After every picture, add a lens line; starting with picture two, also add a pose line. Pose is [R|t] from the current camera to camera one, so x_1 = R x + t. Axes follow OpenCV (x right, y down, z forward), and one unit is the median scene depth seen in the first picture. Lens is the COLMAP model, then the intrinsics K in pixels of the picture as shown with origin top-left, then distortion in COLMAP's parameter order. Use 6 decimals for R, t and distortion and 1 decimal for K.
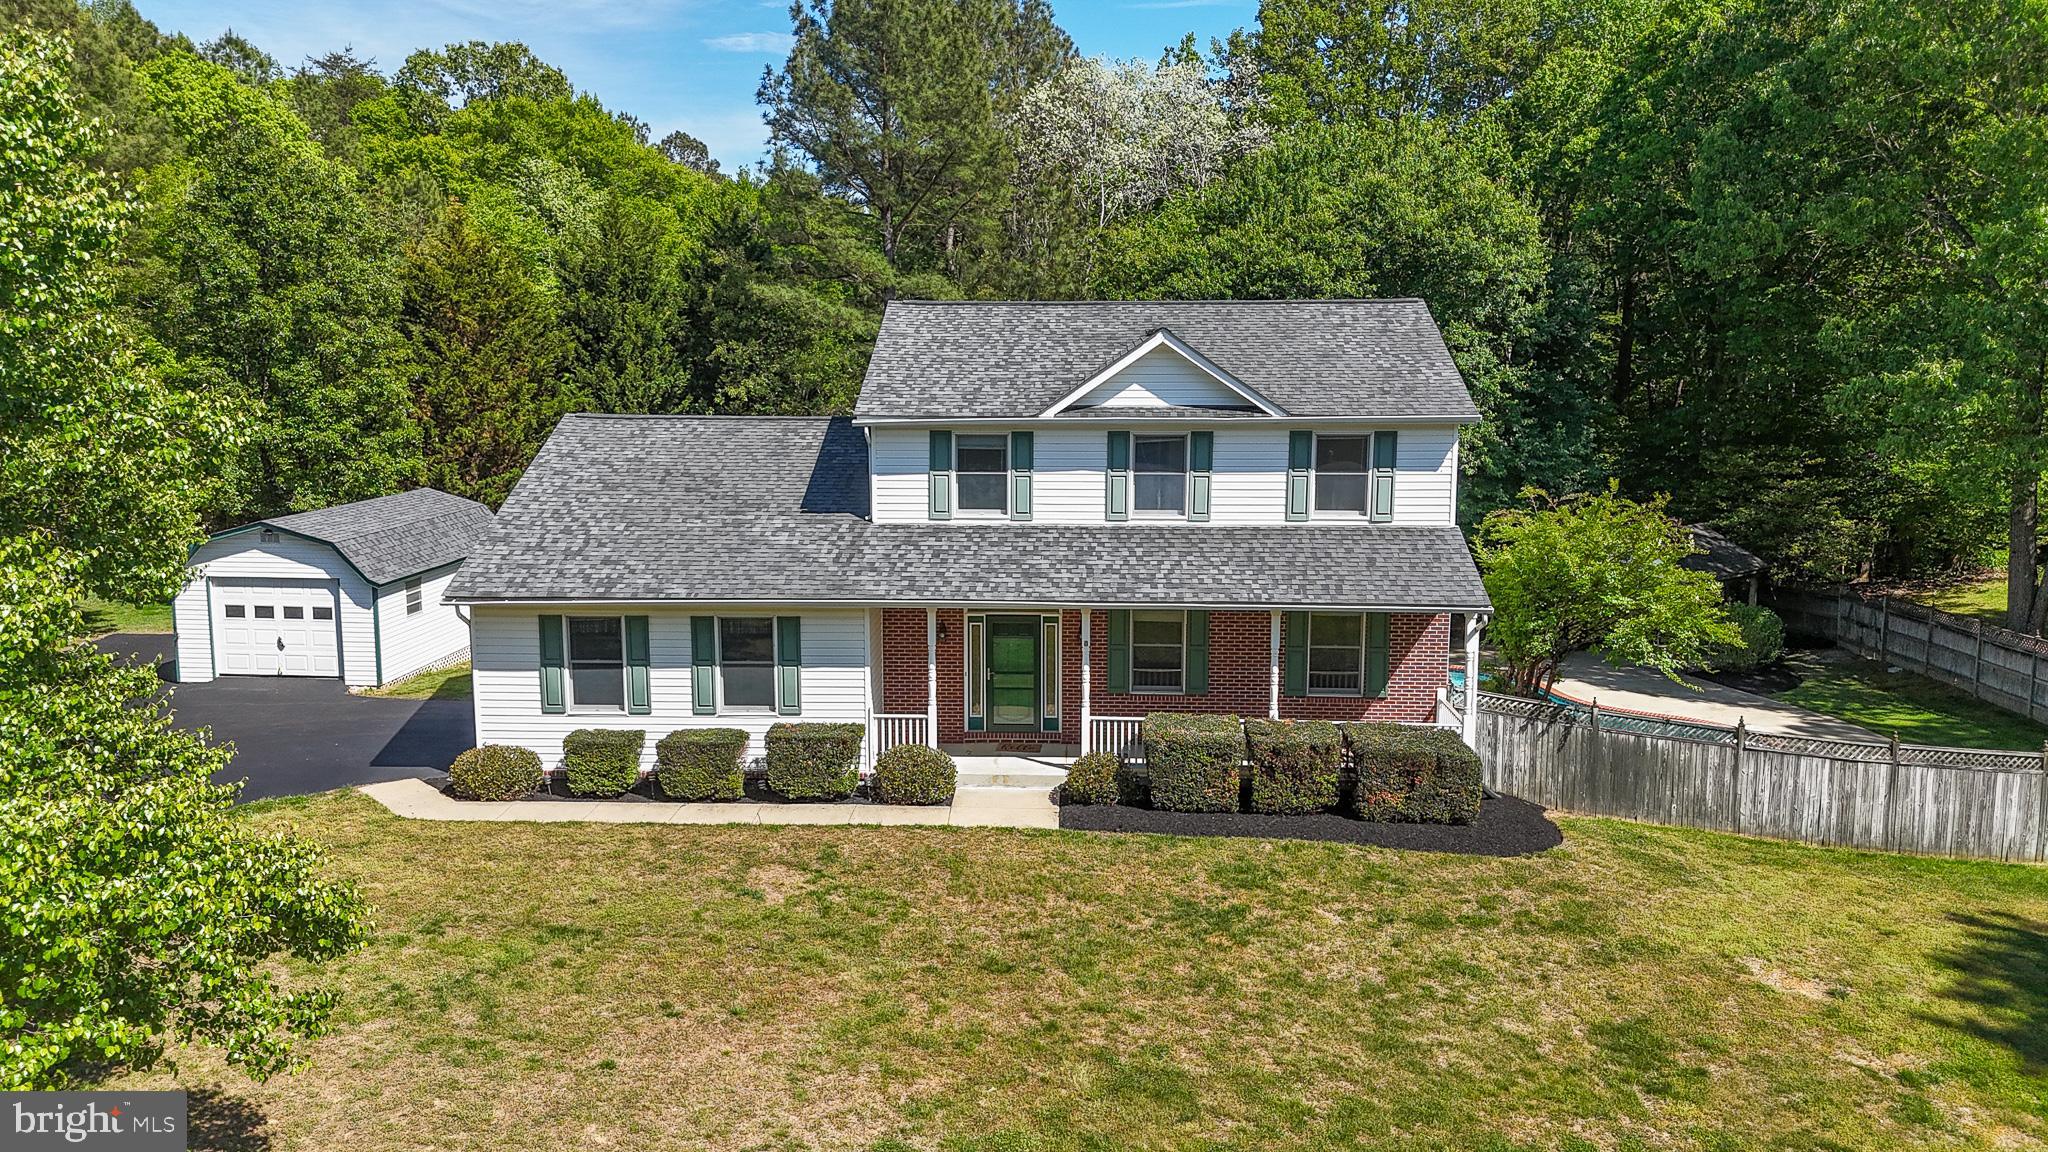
lens RADIAL K [[1508.0, 0, 1025.8], [0, 1508.0, 577.4], [0, 0, 1]] dist [0.047954, -0.028167]
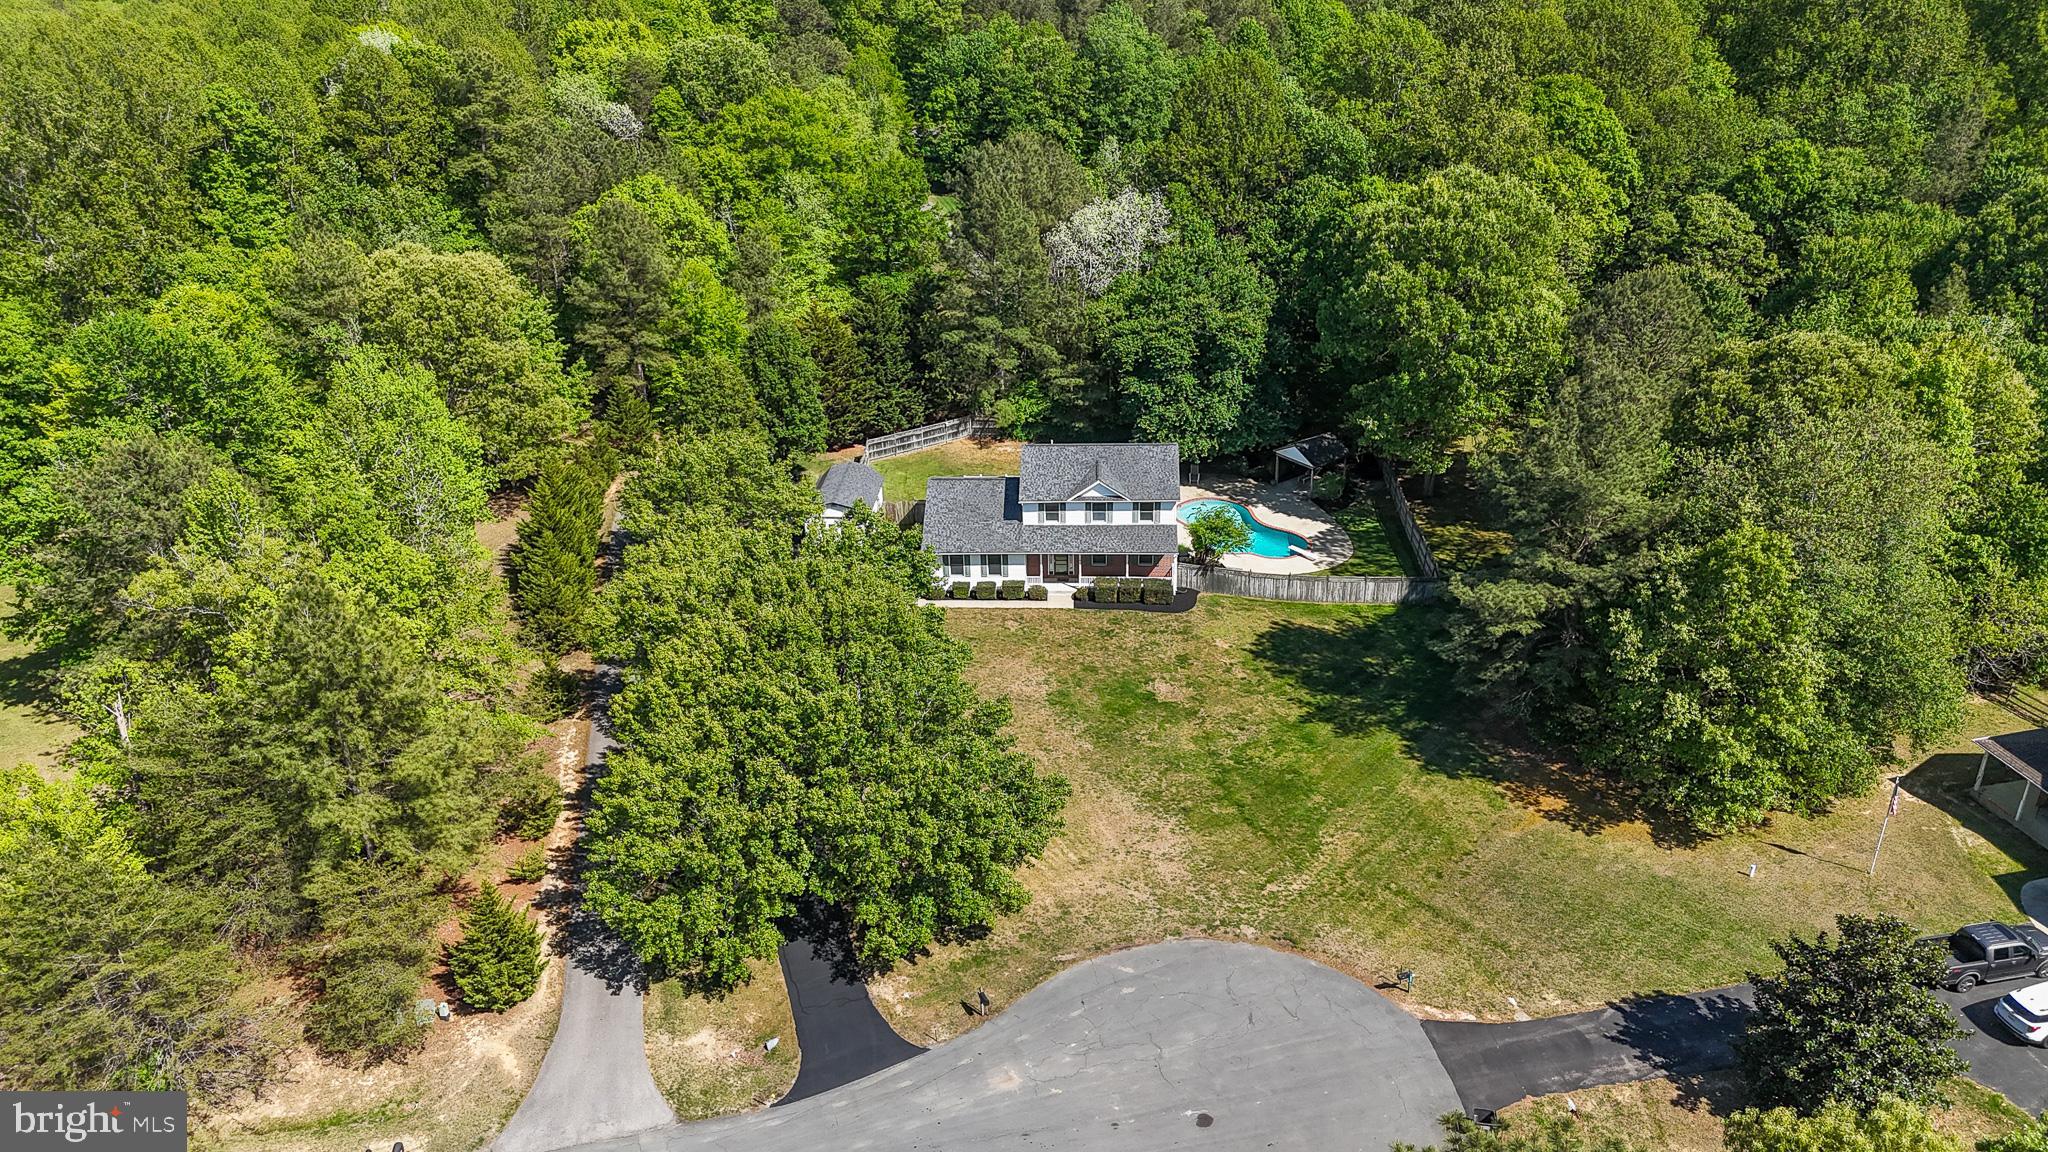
lens RADIAL K [[1495.5, 0, 1027.9], [0, 1495.5, 573.0], [0, 0, 1]] dist [0.094334, -0.109497]
pose [[0.999747, -0.018592, -0.012664, -0.046181], [0.021563, 0.952411, 0.304053, -1.080556], [0.006408, -0.304249, 0.952571, -2.661291]]
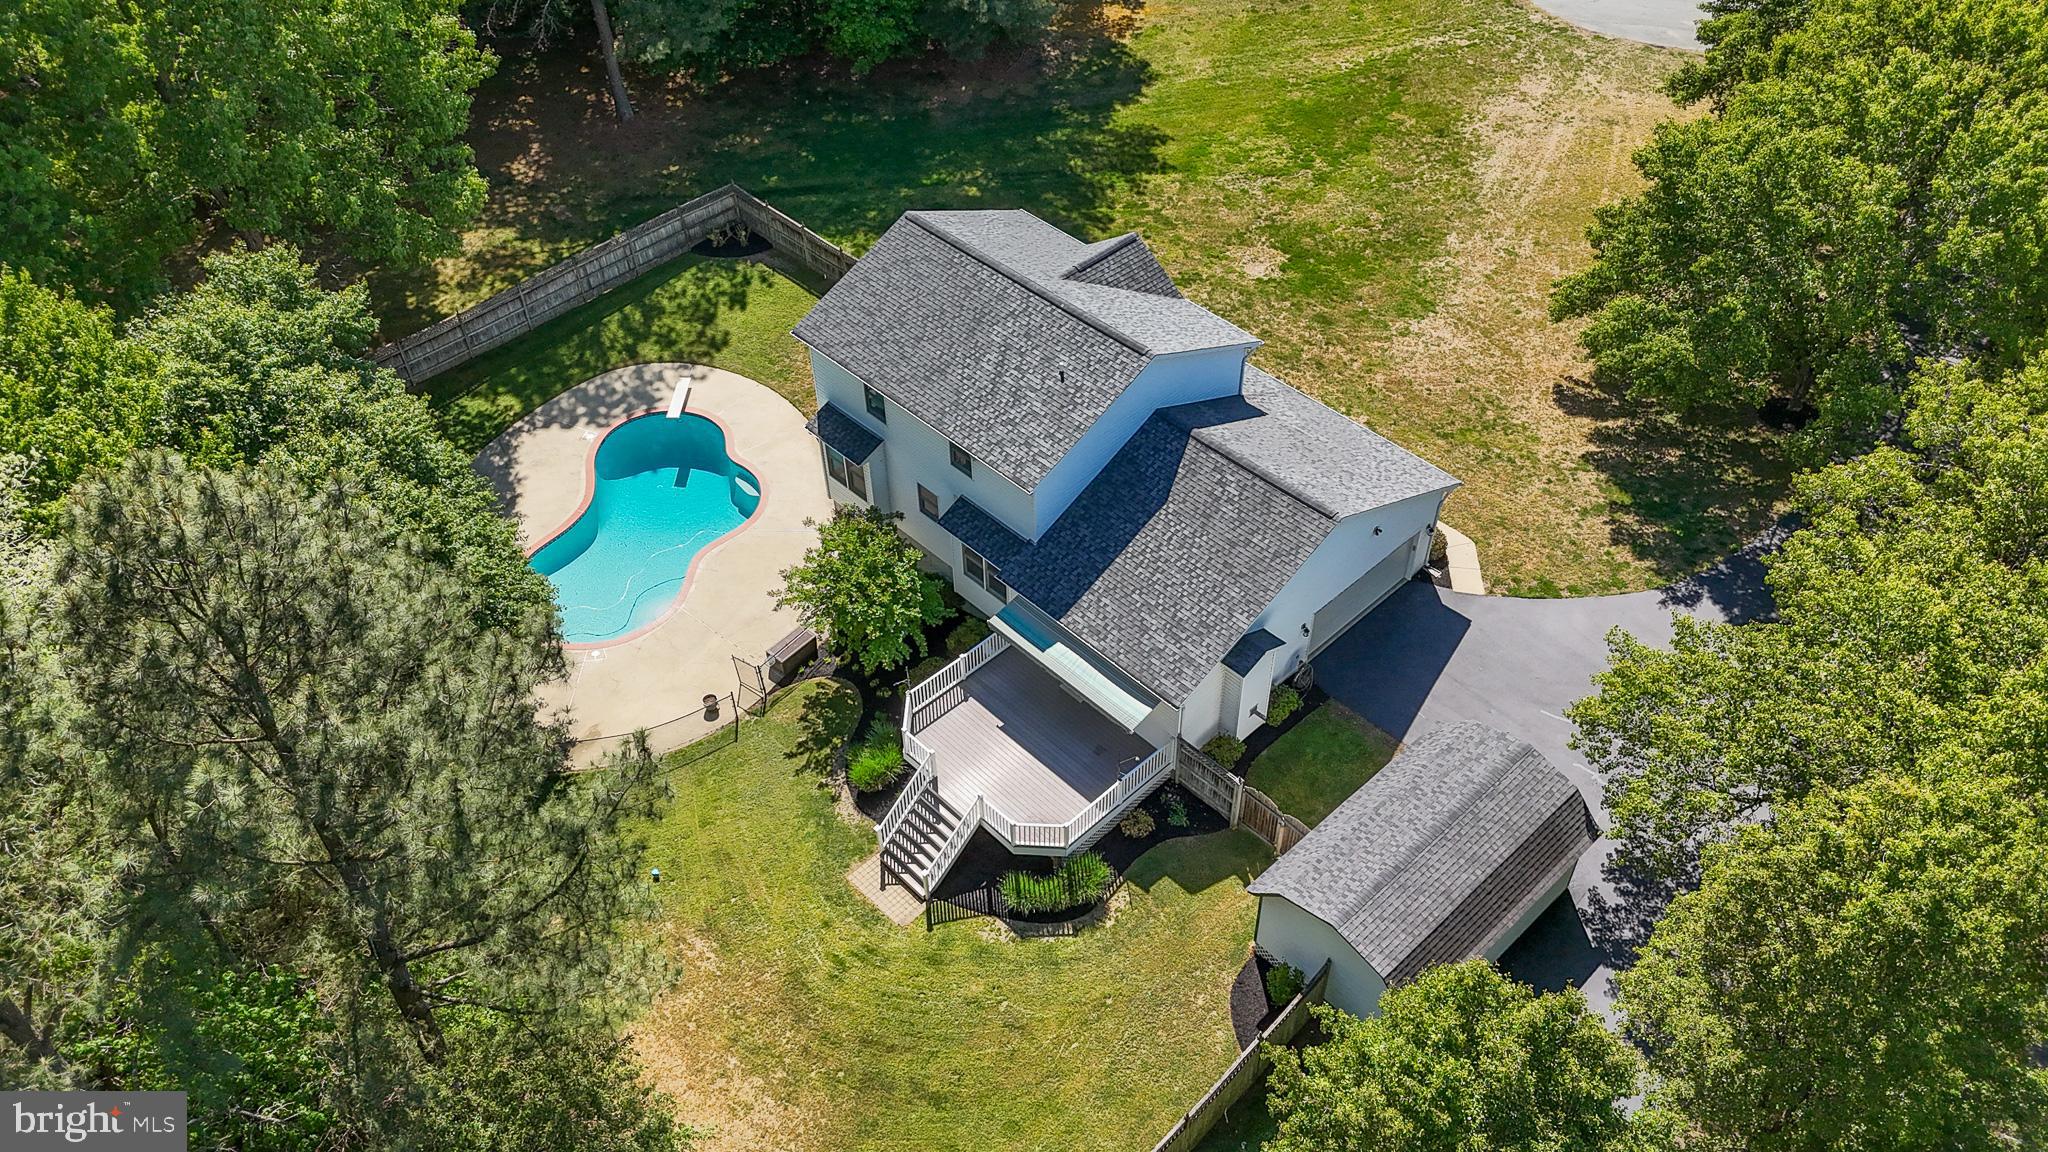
lens RADIAL K [[1493.5, 0, 1024.0], [0, 1493.5, 576.0], [0, 0, 1]] dist [0.105415, -0.162068]
pose [[-0.721429, -0.479866, 0.499268, -0.916470], [0.125538, 0.618403, 0.775770, -1.327986], [-0.681015, 0.622340, -0.385892, 2.024813]]
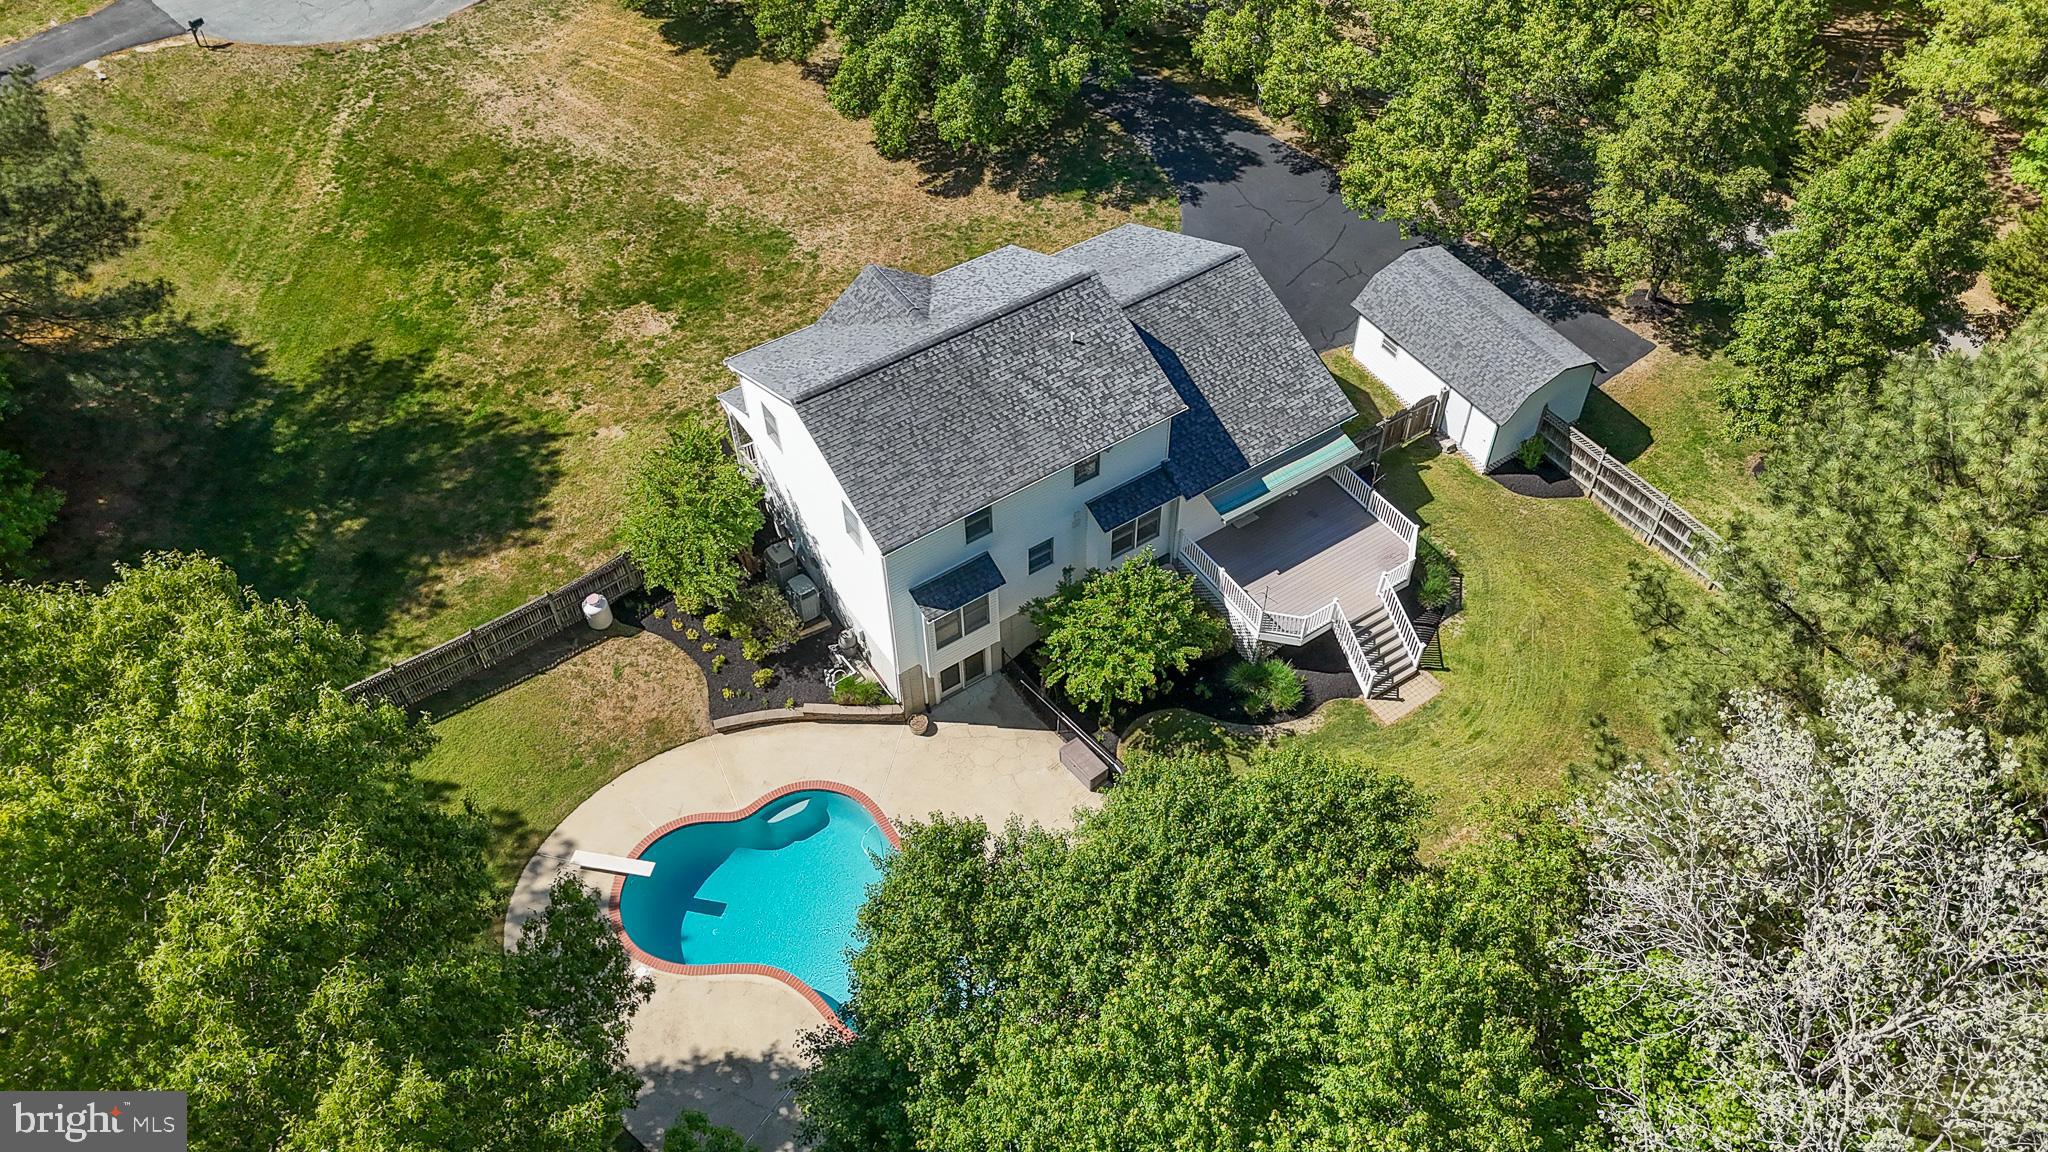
lens RADIAL K [[1552.0, 0, 1024.0], [0, 1552.0, 576.0], [0, 0, 1]] dist [0.073665, -0.068913]
pose [[-0.811010, 0.444397, -0.380491, 0.827108], [-0.077692, 0.562805, 0.822931, -1.522592], [0.579850, 0.696967, -0.421914, 2.147602]]
